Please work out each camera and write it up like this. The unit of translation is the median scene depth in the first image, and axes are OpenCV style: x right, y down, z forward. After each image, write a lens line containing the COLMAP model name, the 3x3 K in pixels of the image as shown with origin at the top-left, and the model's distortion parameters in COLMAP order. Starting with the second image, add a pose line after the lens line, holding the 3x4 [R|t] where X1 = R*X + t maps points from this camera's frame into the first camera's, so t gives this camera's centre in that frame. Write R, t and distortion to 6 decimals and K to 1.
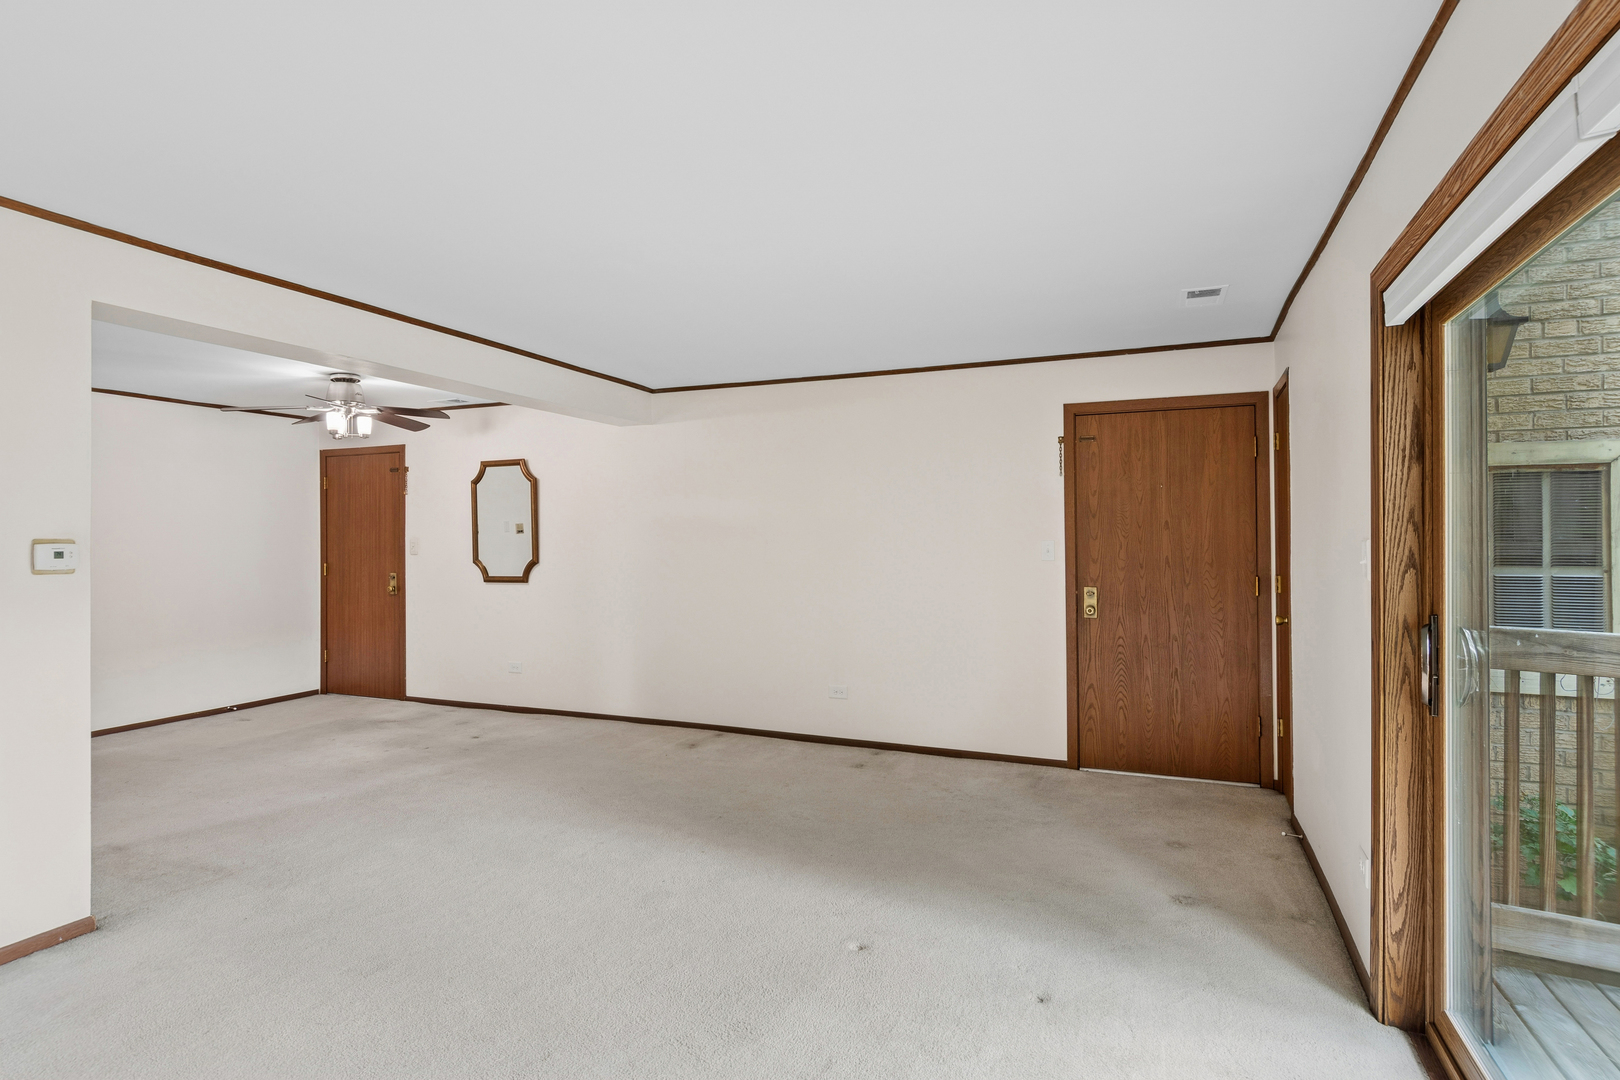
lens RADIAL K [[852.8, 0, 810.7], [0, 852.8, 535.5], [0, 0, 1]] dist [-0.002306, -0.000466]
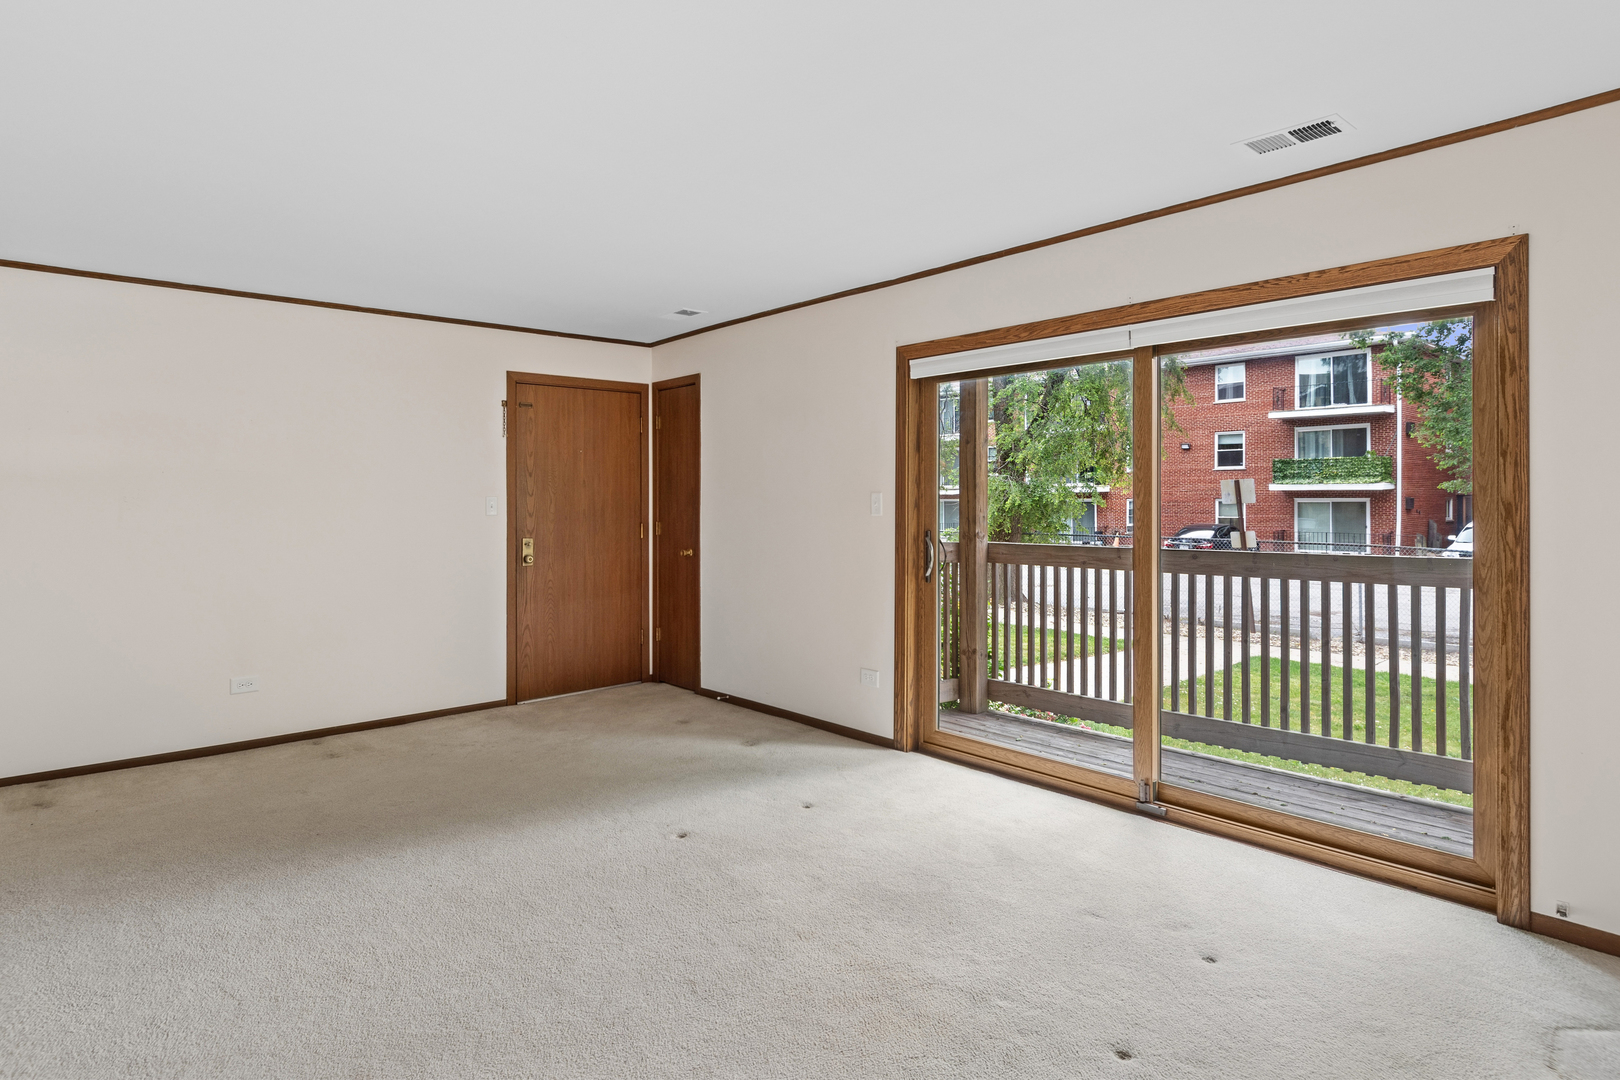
lens RADIAL K [[852.8, 0, 823.7], [0, 852.8, 497.7], [0, 0, 1]] dist [-0.002306, -0.000466]
pose [[0.423631, -0.002547, 0.905831, -0.548355], [0.000350, 0.999996, 0.002648, 0.004858], [-0.905835, -0.000805, 0.423630, 0.185772]]
